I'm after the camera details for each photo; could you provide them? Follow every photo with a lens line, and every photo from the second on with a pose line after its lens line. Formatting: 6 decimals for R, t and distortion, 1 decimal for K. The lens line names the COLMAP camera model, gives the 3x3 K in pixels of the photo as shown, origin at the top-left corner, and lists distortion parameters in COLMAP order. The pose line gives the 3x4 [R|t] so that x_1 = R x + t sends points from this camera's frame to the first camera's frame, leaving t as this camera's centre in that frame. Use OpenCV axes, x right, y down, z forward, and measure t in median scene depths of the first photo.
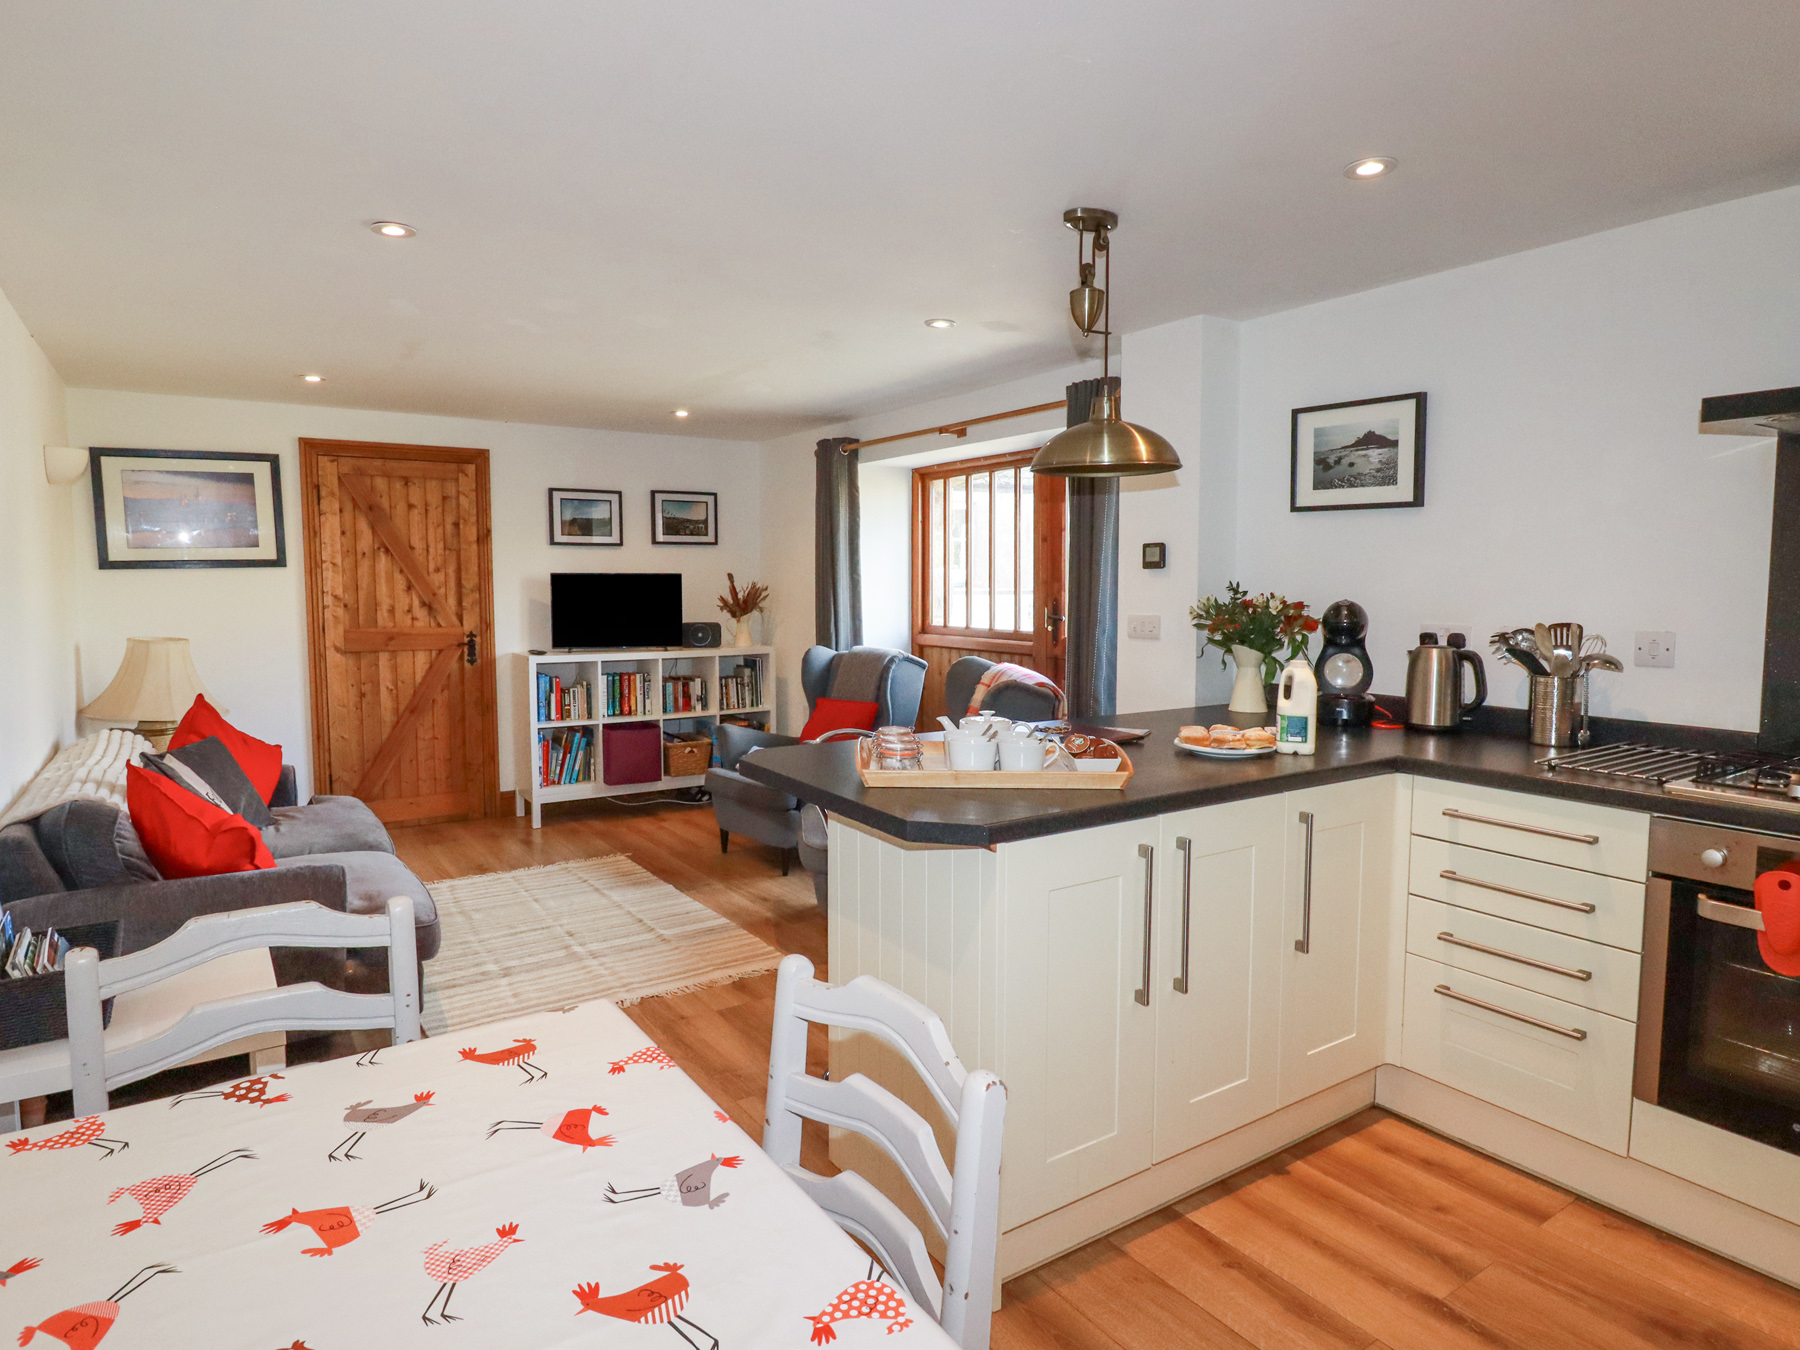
lens RADIAL K [[1042.2, 0, 901.6], [0, 1042.2, 662.8], [0, 0, 1]] dist [0.001015, -0.001190]
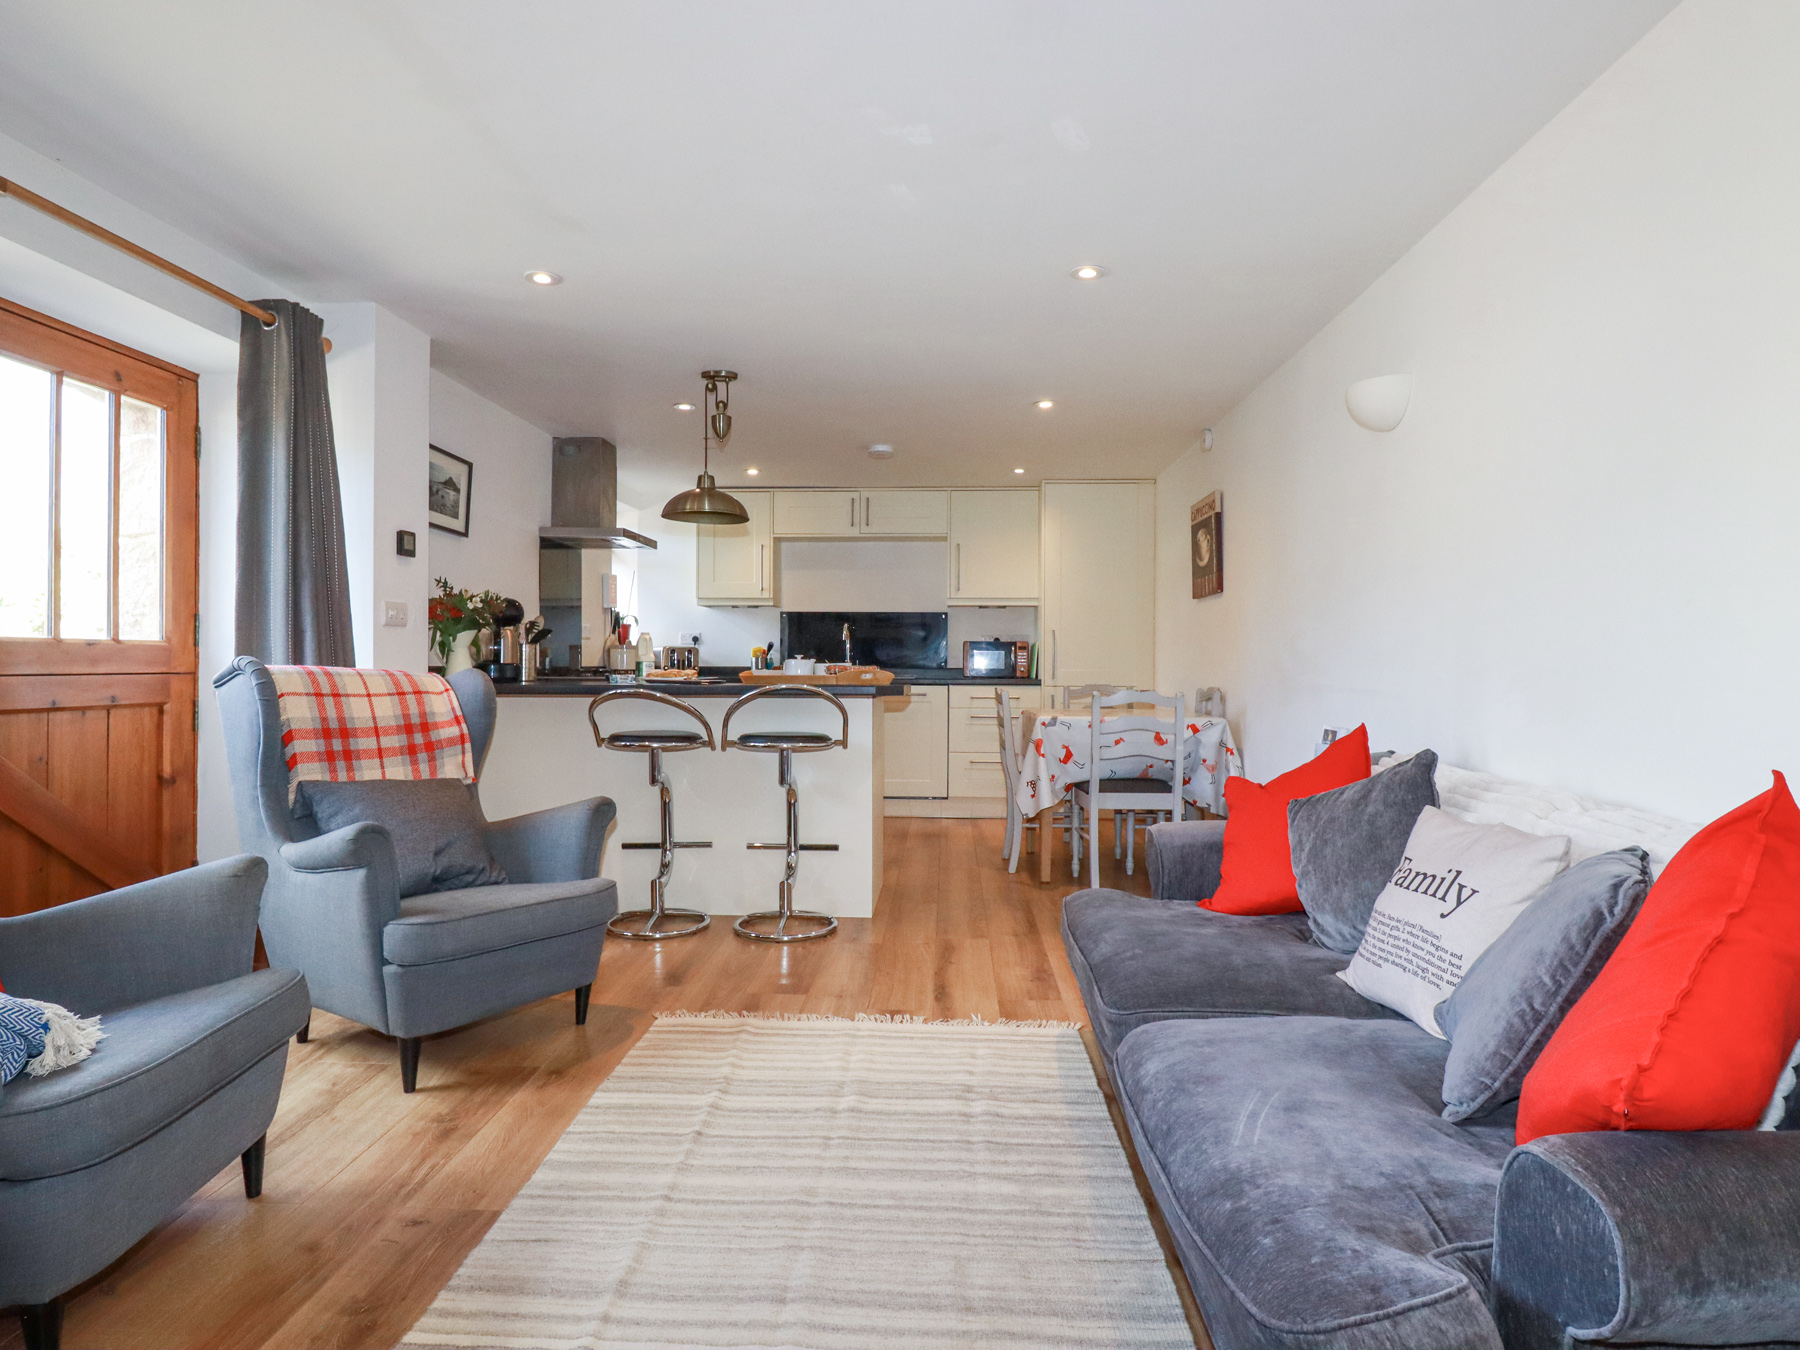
lens RADIAL K [[989.7, 0, 900.0], [0, 989.7, 675.0], [0, 0, 1]] dist [-0.002107, -0.010178]
pose [[-0.802109, -0.009062, 0.597109, -0.474542], [0.043893, 0.996286, 0.074083, -0.016921], [-0.595562, 0.085631, -0.798732, 0.987356]]
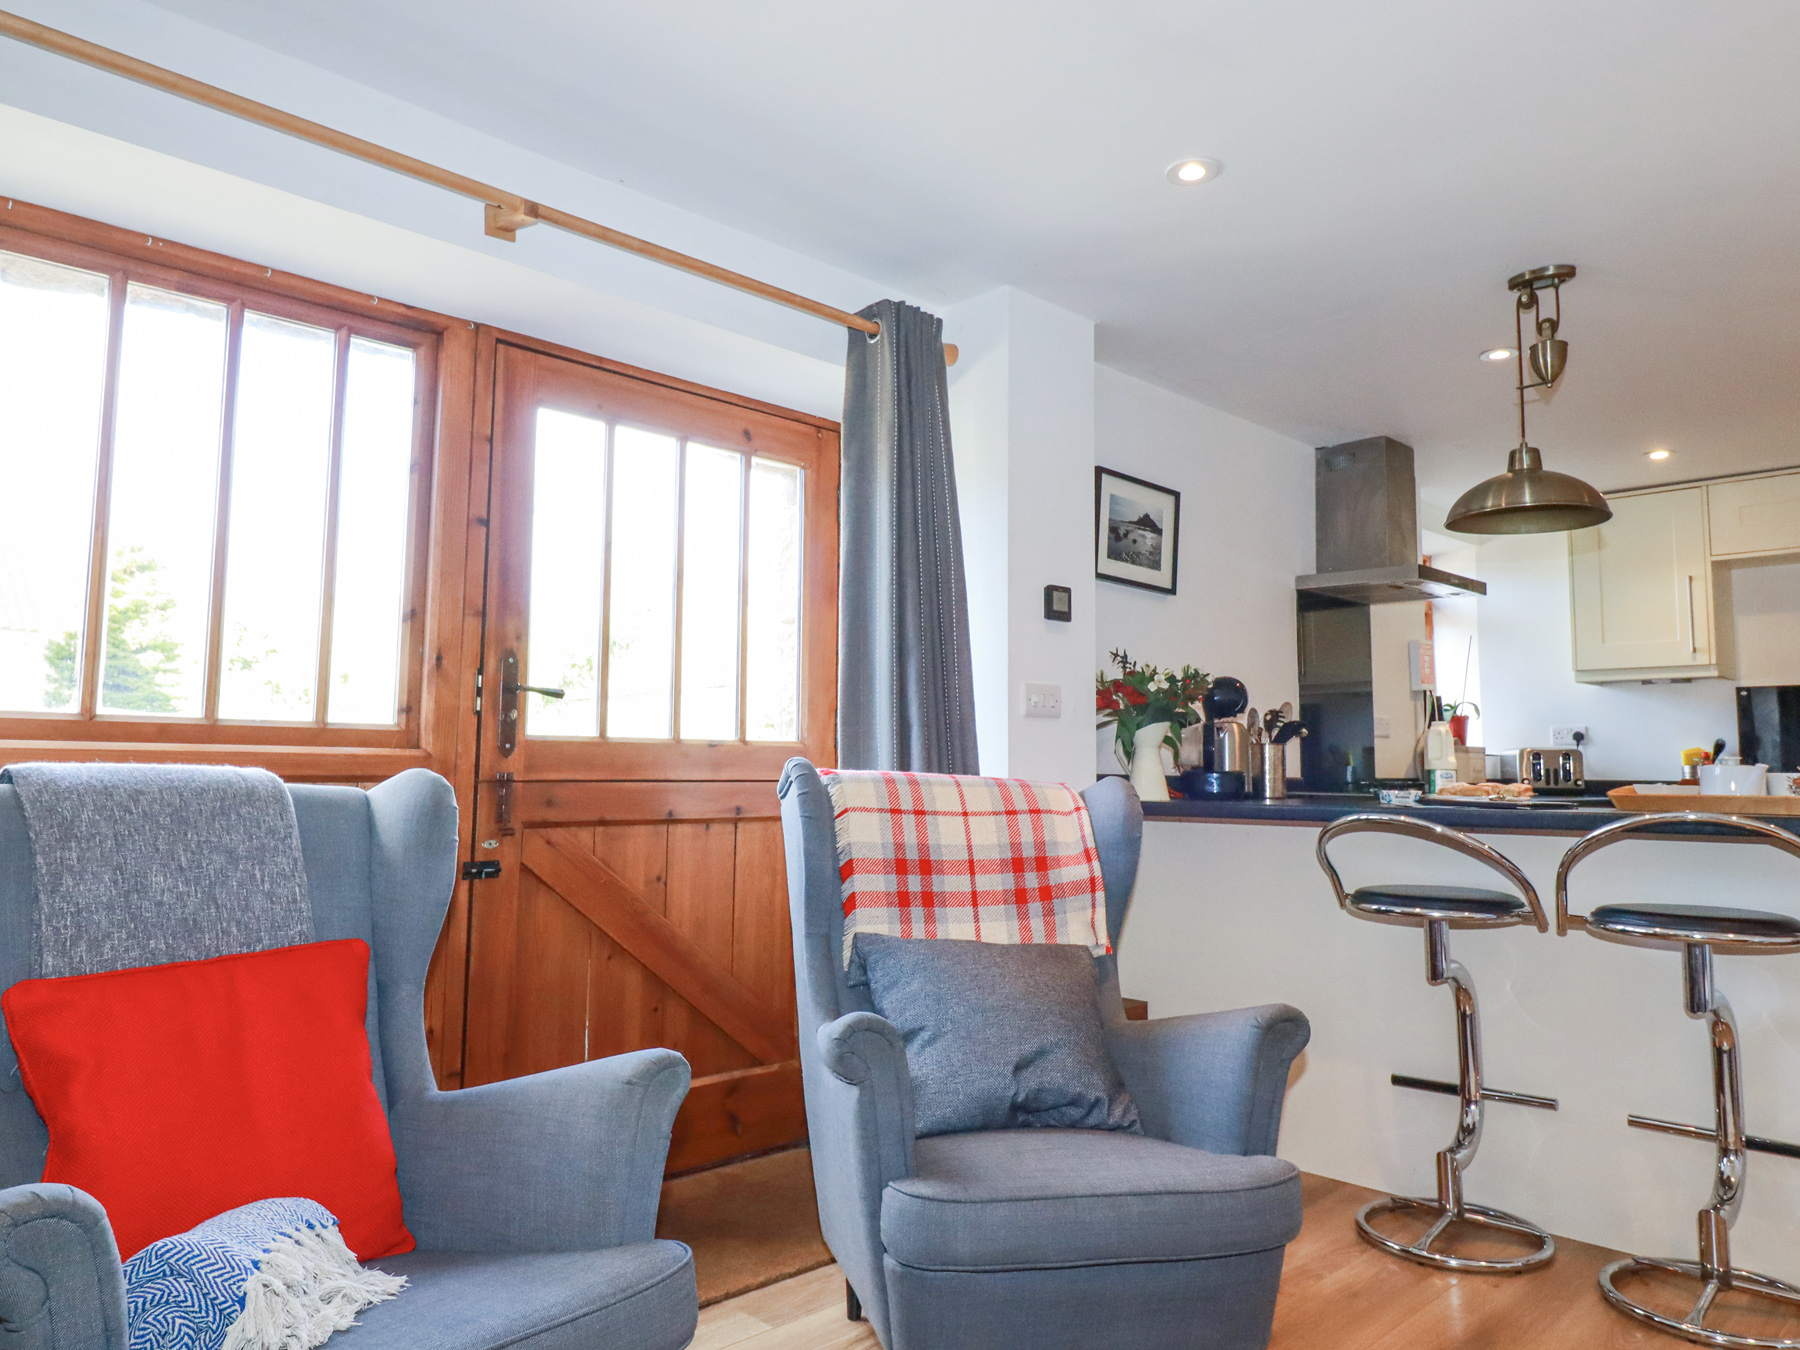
lens RADIAL K [[1240.3, 0, 896.9], [0, 1240.3, 657.3], [0, 0, 1]] dist [0.004809, -0.004875]
pose [[-0.185310, 0.089869, 0.978562, -0.386326], [0.069343, 0.994523, -0.078203, -0.003163], [-0.980231, 0.053365, -0.190527, 0.845879]]
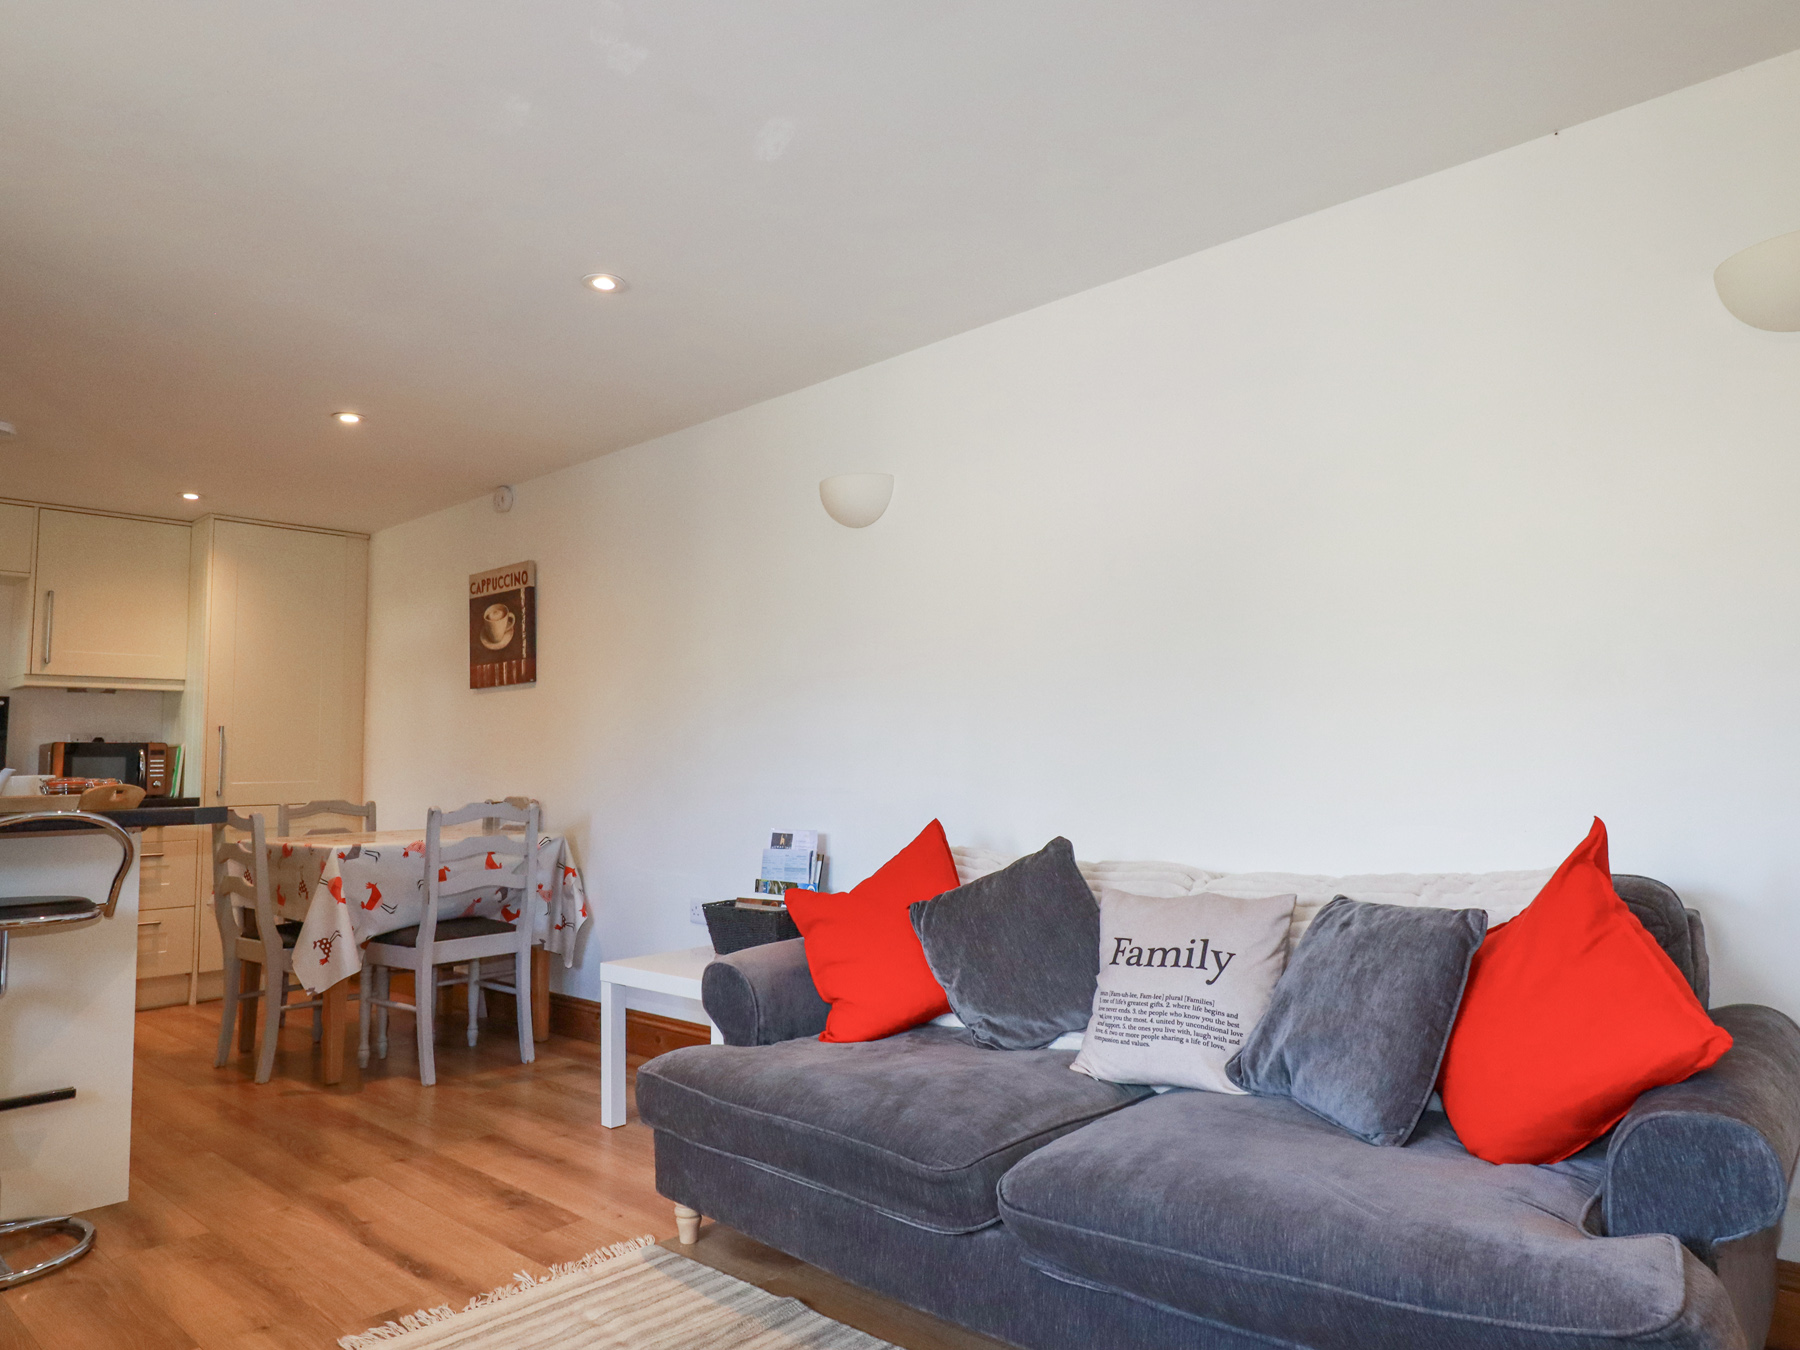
lens RADIAL K [[1167.9, 0, 870.1], [0, 1167.9, 672.3], [0, 0, 1]] dist [-0.002361, -0.001144]
pose [[-0.972845, -0.000480, -0.231457, -0.225428], [0.000393, 0.999993, -0.003725, -0.016277], [0.231457, -0.003715, -0.972838, 1.008034]]
